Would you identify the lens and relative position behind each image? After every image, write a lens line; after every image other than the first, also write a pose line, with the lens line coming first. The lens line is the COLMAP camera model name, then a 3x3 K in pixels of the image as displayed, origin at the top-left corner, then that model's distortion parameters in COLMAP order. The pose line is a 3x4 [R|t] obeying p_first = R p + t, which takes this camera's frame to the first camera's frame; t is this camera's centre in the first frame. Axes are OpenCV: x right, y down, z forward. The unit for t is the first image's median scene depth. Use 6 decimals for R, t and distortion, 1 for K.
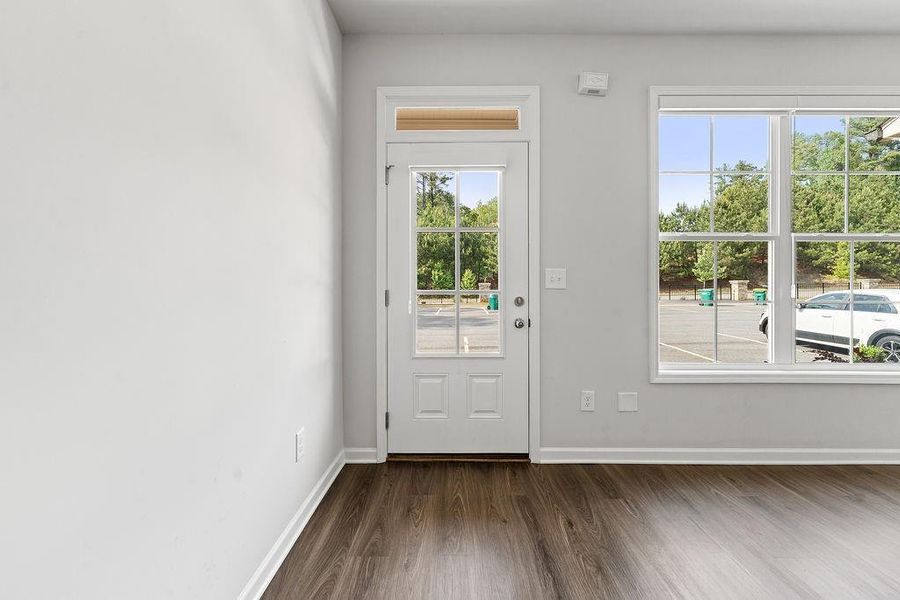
lens RADIAL K [[359.9, 0, 454.1], [0, 359.9, 286.8], [0, 0, 1]] dist [-0.001779, -0.000027]
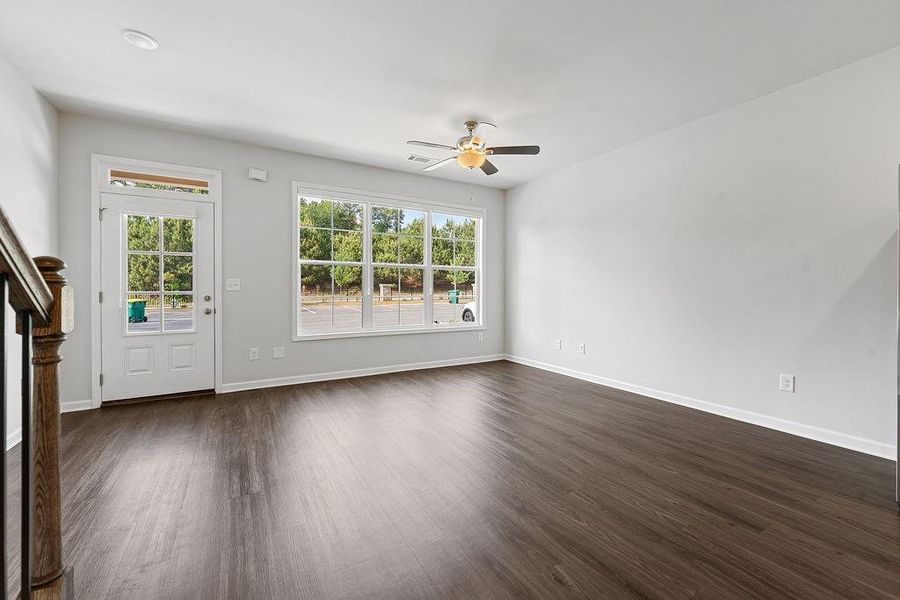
lens RADIAL K [[359.9, 0, 447.5], [0, 359.9, 289.1], [0, 0, 1]] dist [-0.001779, -0.000027]
pose [[0.860724, -0.001223, 0.509070, 0.288600], [0.000655, 0.999999, 0.001294, -0.003373], [-0.509071, -0.000781, 0.860724, -0.998813]]
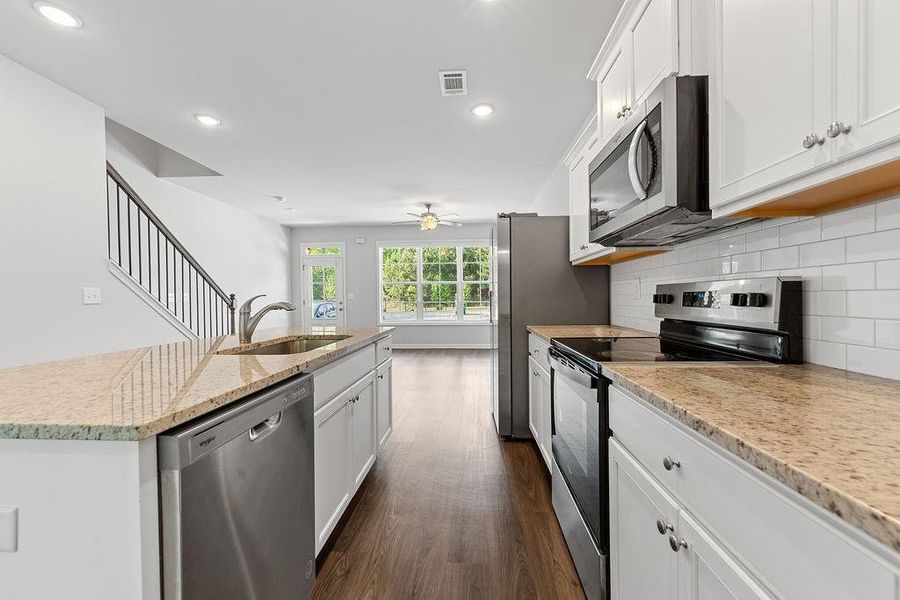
lens RADIAL K [[359.9, 0, 452.3], [0, 359.9, 299.2], [0, 0, 1]] dist [-0.001779, -0.000027]
pose [[0.997939, -0.012338, -0.062980, 1.486603], [0.012784, 0.999896, 0.006677, -0.007393], [0.062891, -0.007468, 0.997992, -2.432295]]
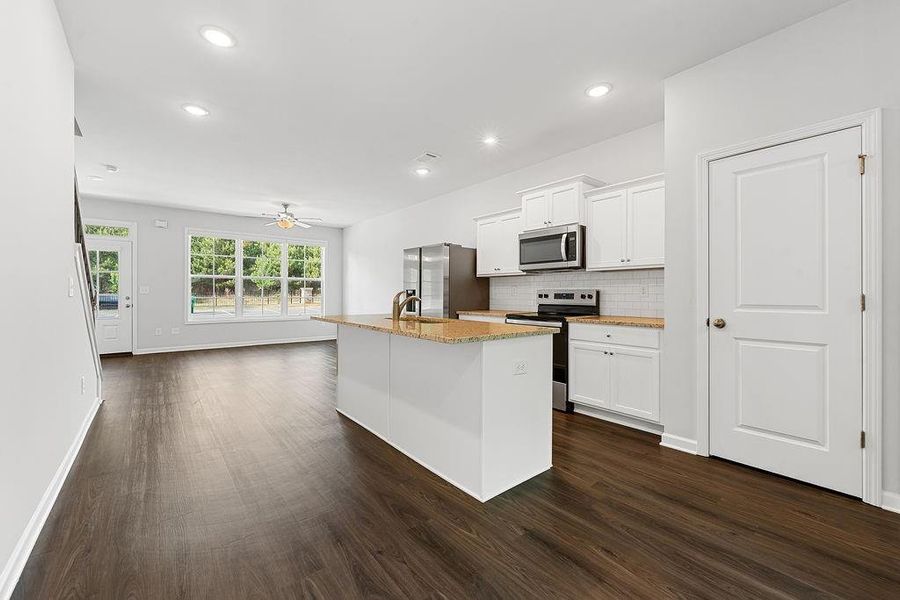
lens RADIAL K [[359.9, 0, 445.6], [0, 359.9, 293.4], [0, 0, 1]] dist [-0.001779, -0.000027]
pose [[0.775719, 0.000689, 0.631078, 0.334642], [-0.003599, 0.999988, 0.003332, -0.014443], [-0.631068, -0.004856, 0.775712, -2.751097]]
